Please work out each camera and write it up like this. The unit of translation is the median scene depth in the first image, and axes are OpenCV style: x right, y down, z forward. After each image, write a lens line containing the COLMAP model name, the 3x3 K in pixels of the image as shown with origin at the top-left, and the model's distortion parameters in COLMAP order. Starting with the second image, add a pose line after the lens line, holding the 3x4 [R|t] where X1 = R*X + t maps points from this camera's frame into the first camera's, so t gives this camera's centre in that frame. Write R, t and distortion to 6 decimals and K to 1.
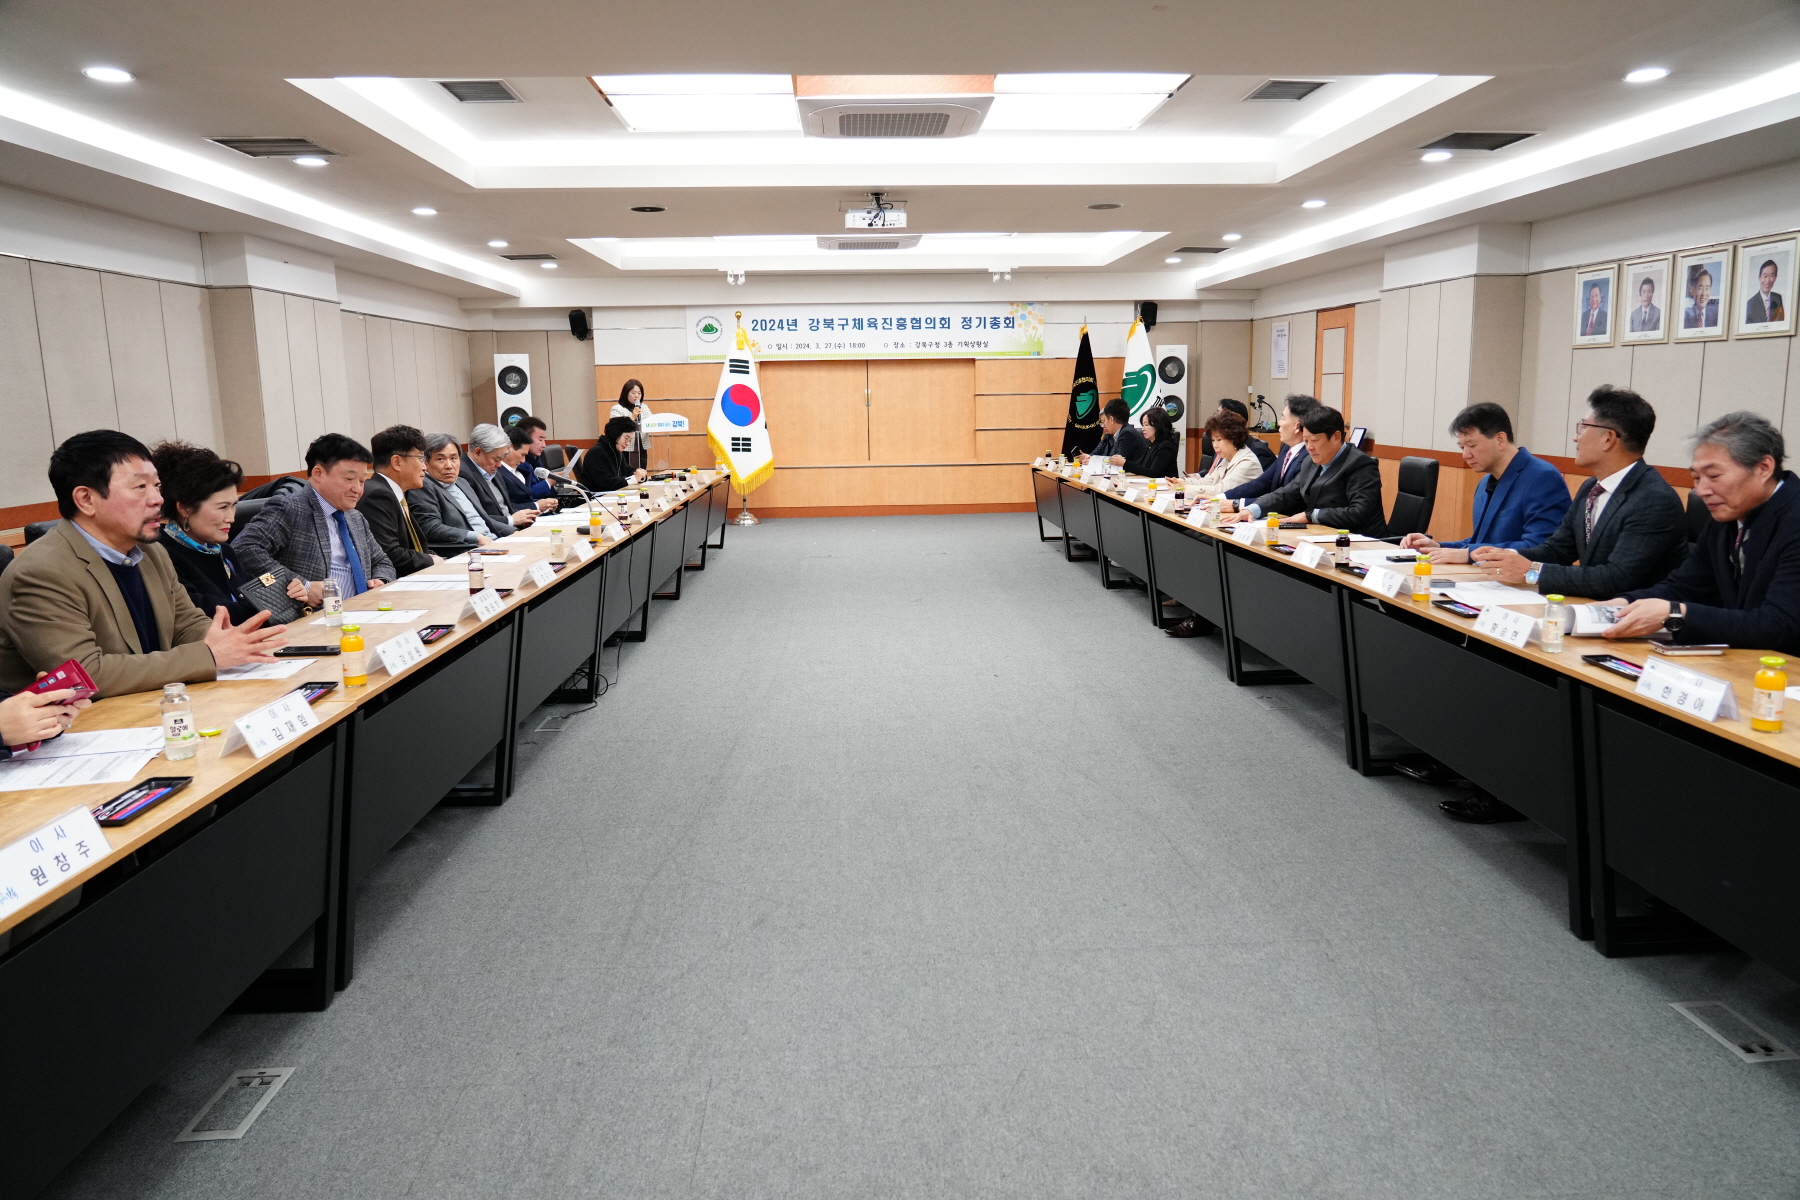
lens RADIAL K [[1215.4, 0, 925.1], [0, 1215.4, 591.7], [0, 0, 1]] dist [-0.031987, 0.027563]
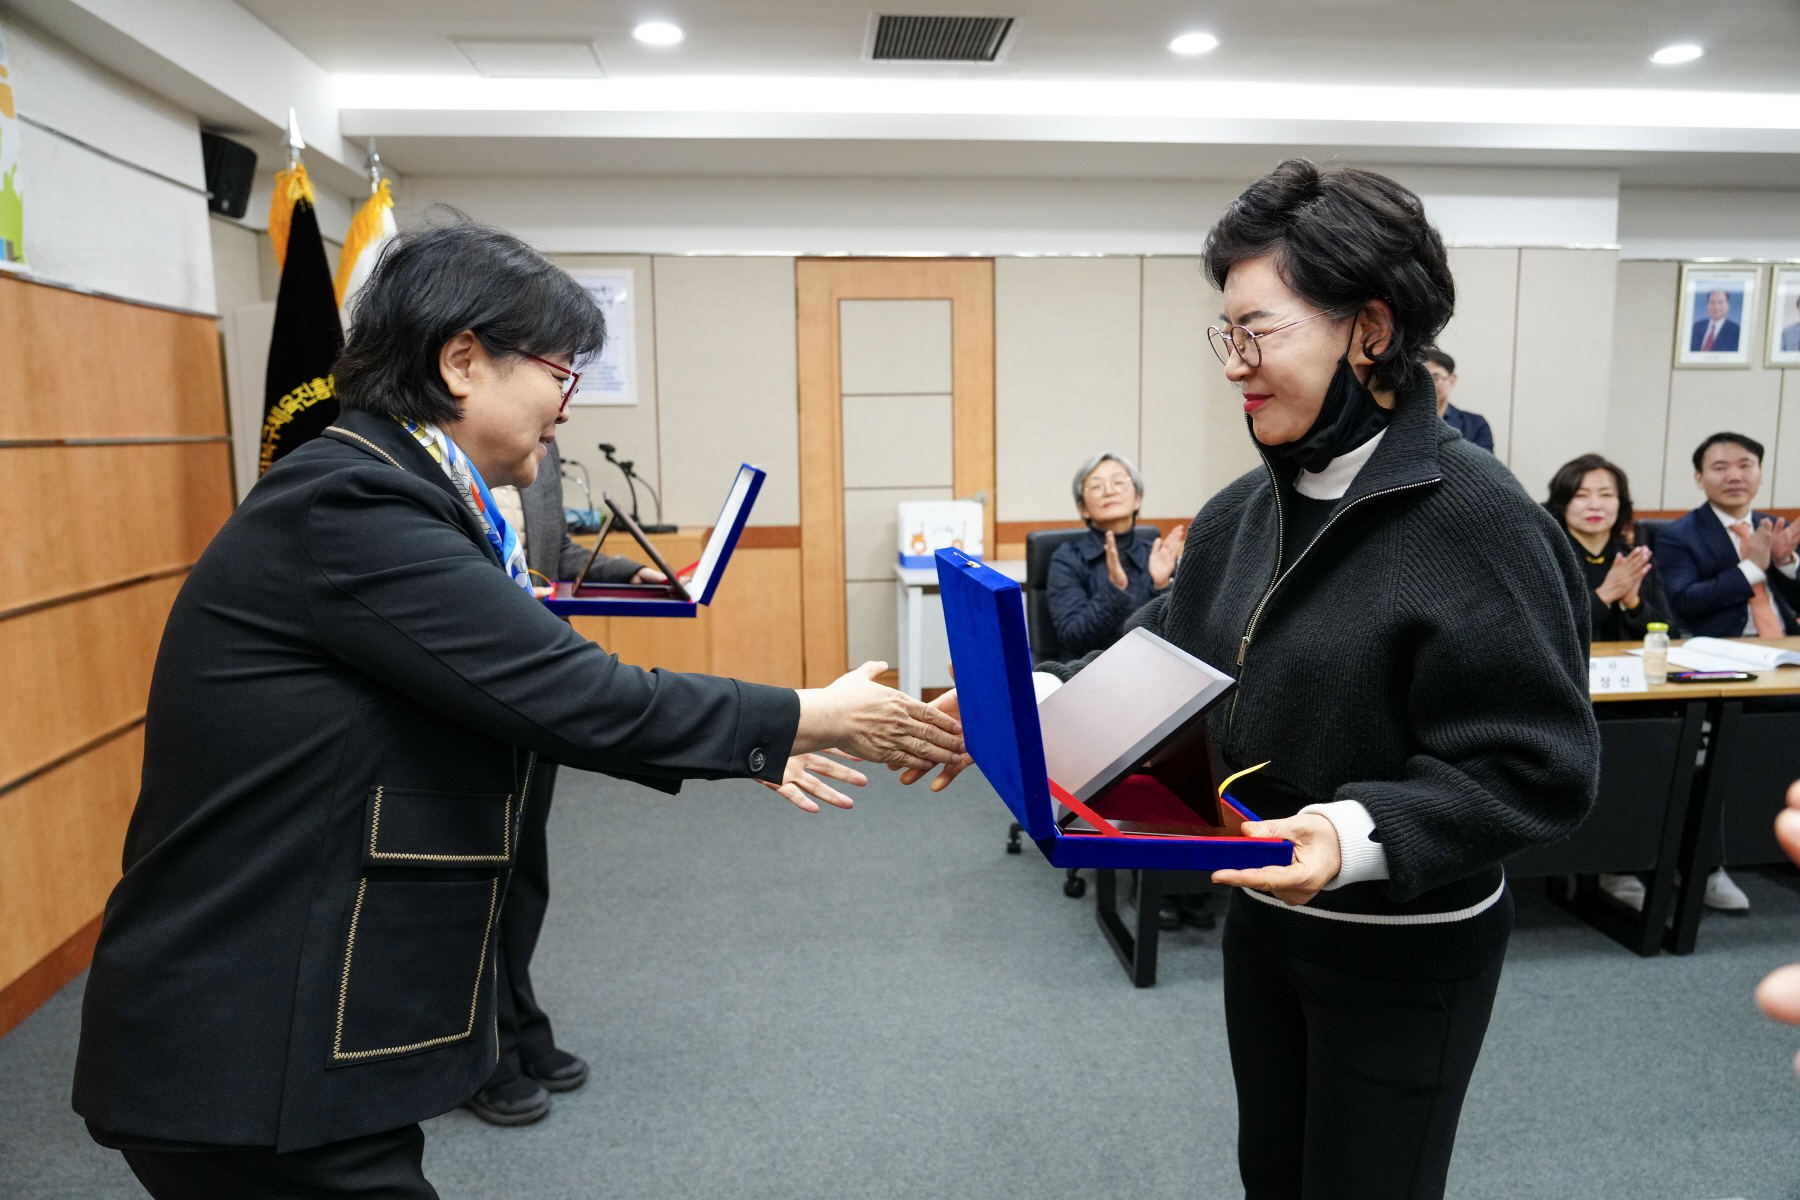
lens RADIAL K [[1215.4, 0, 925.1], [0, 1215.4, 591.7], [0, 0, 1]] dist [-0.031987, 0.027563]
pose [[-0.046388, -0.129000, 0.990559, -0.124915], [0.170790, 0.976001, 0.135102, -0.141702], [-0.984215, 0.175445, -0.023243, 0.866208]]
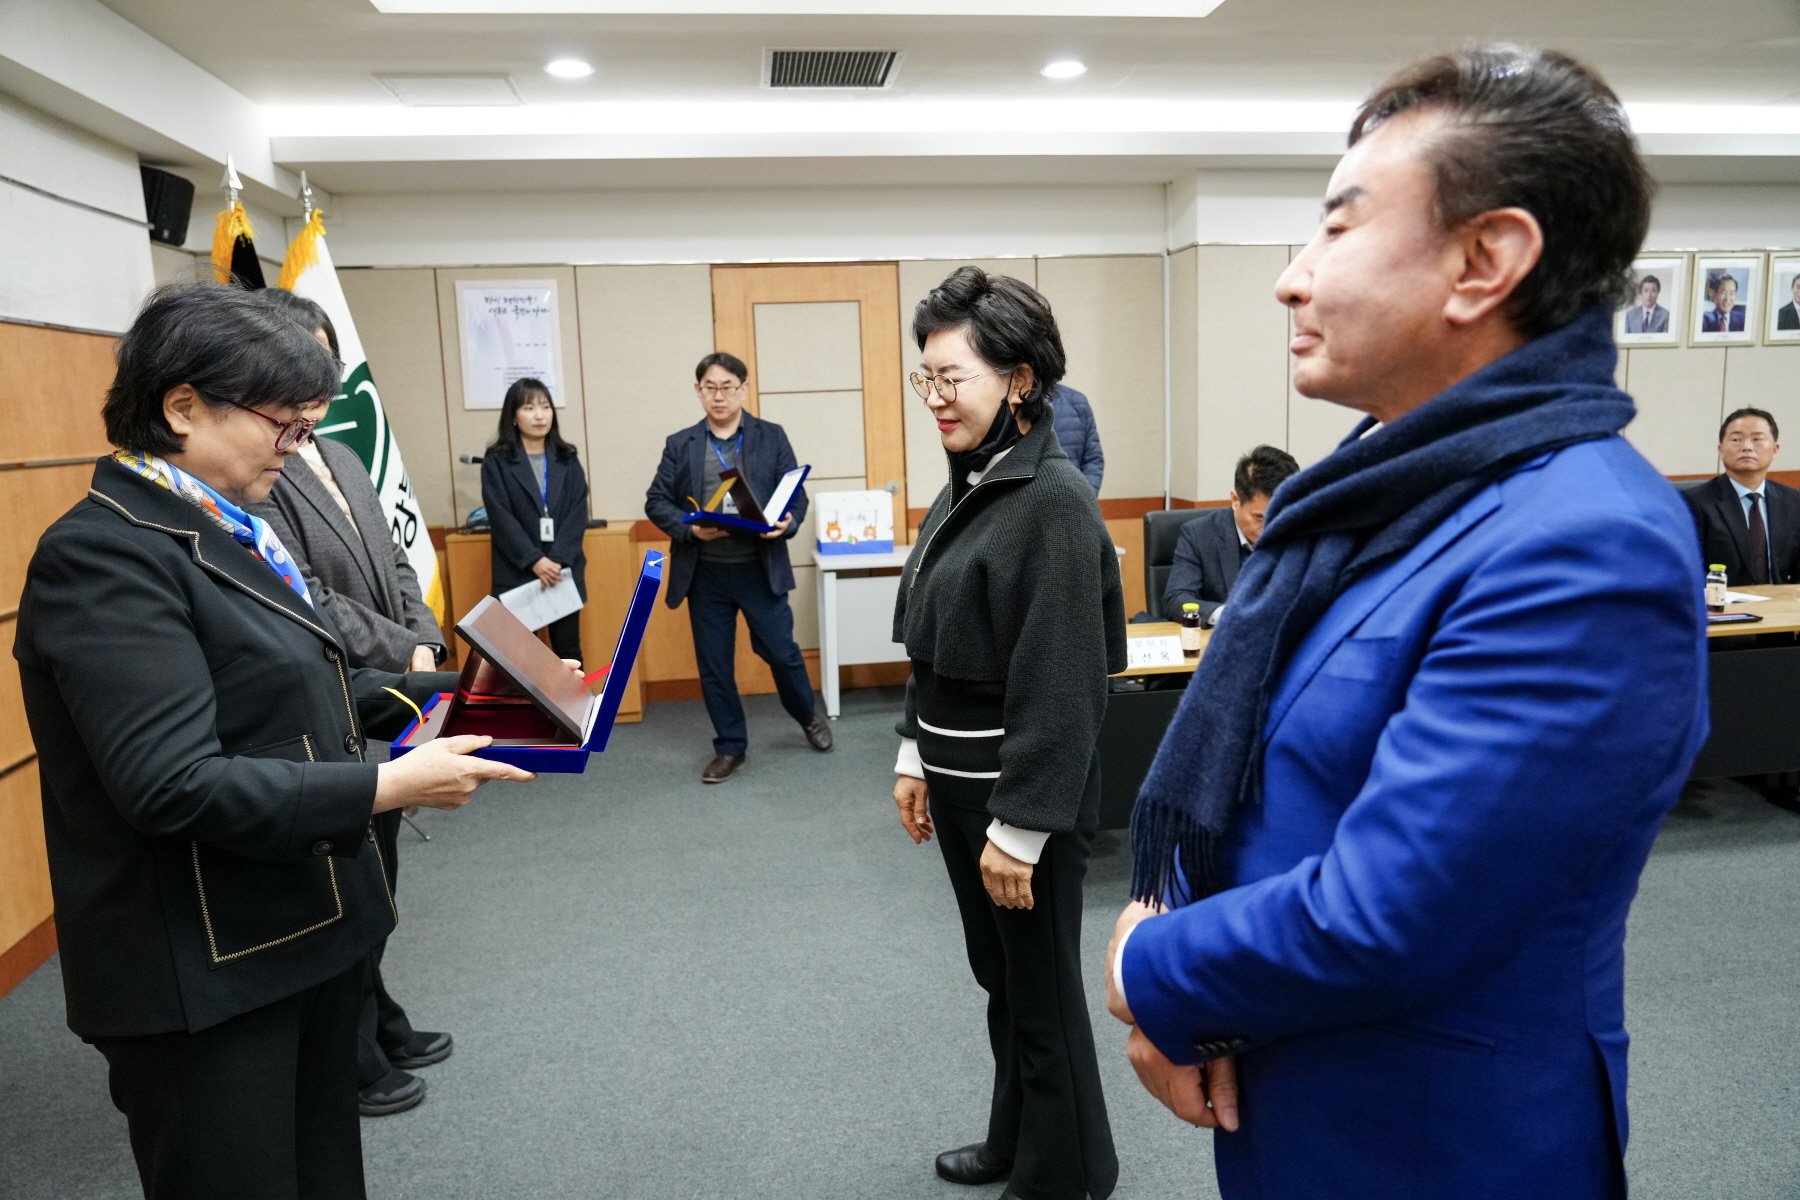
lens RADIAL K [[1215.4, 0, 925.1], [0, 1215.4, 591.7], [0, 0, 1]] dist [-0.031987, 0.027563]
pose [[-0.090257, -0.144285, 0.985411, -0.154764], [0.191912, 0.968386, 0.159369, -0.144913], [-0.977253, 0.203496, -0.059714, 0.854943]]
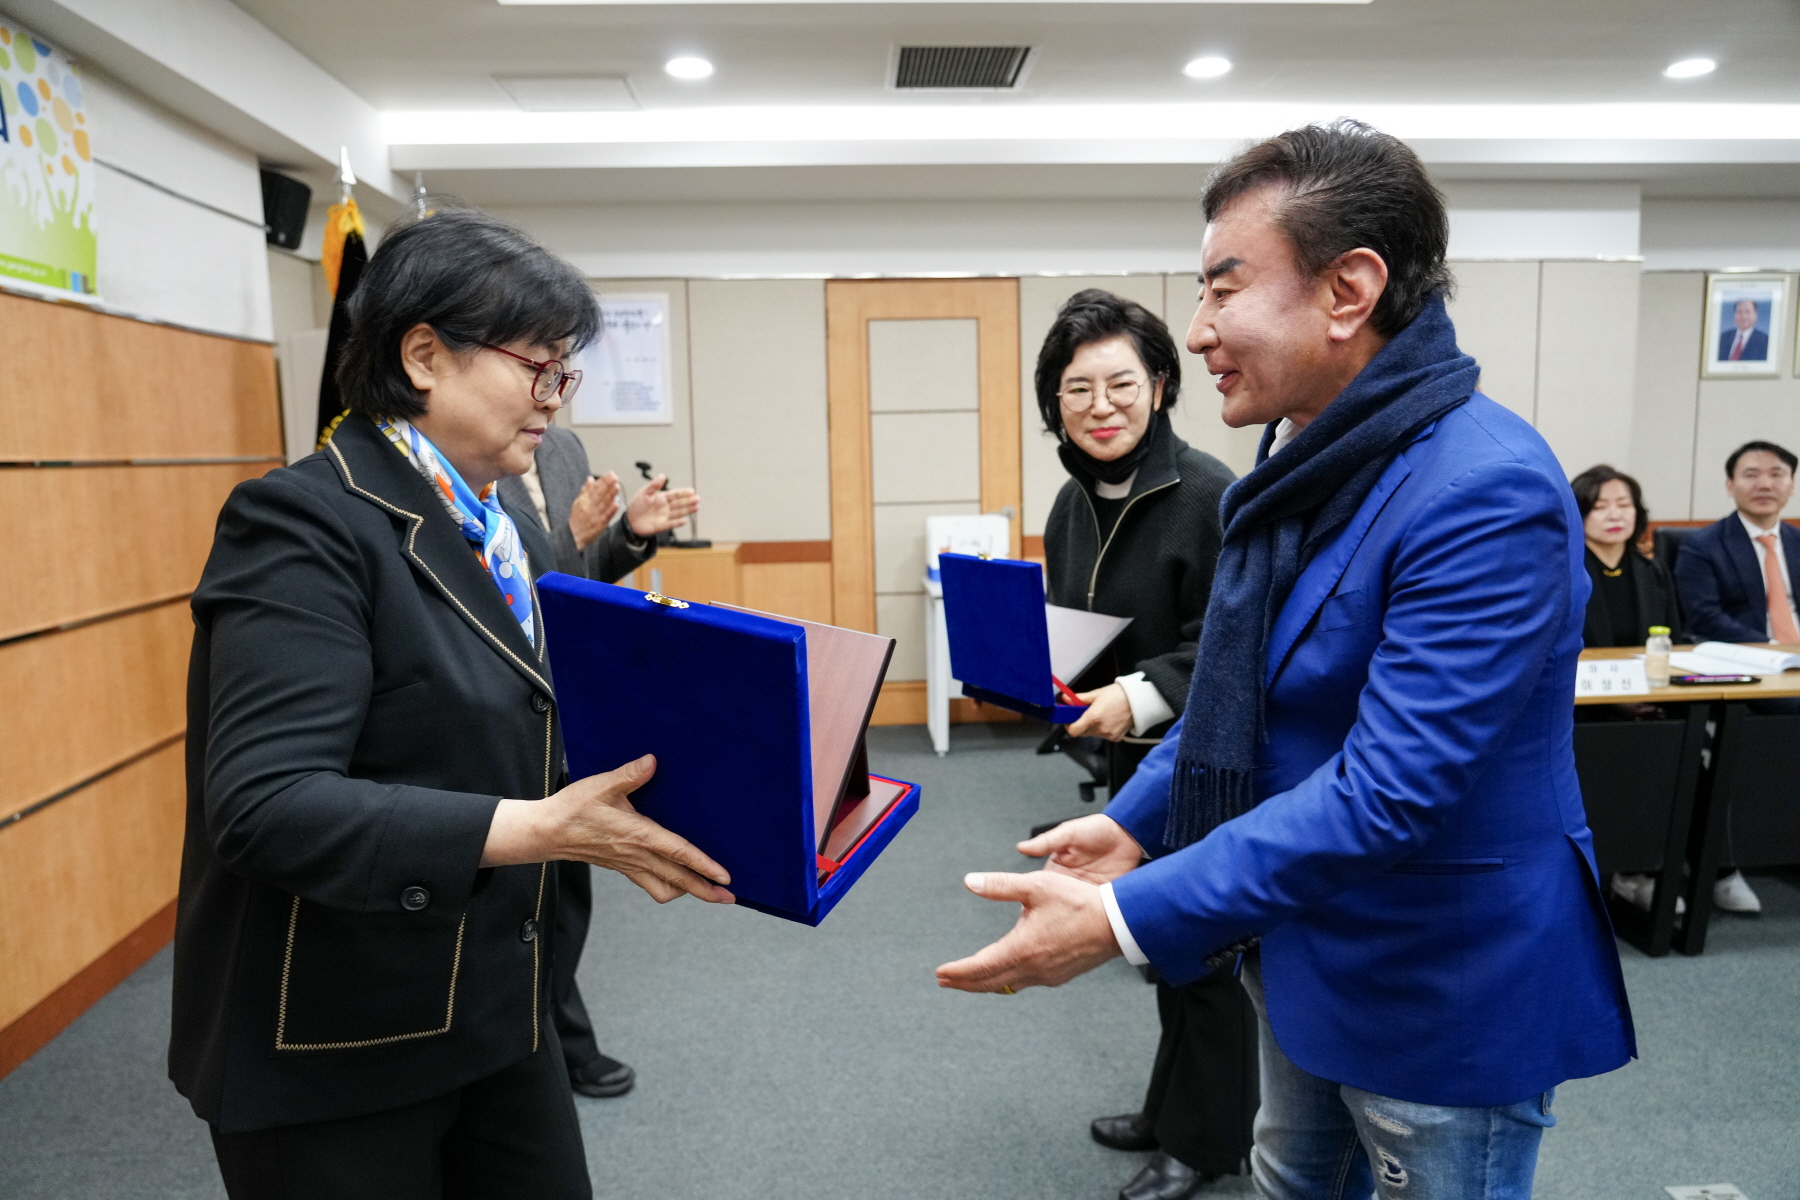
lens RADIAL K [[1215.4, 0, 925.1], [0, 1215.4, 591.7], [0, 0, 1]] dist [-0.031987, 0.027563]
pose [[-0.012225, -0.113907, 0.993416, -0.133846], [0.179141, 0.977167, 0.114248, -0.140078], [-0.983747, 0.179358, 0.008459, 0.861892]]
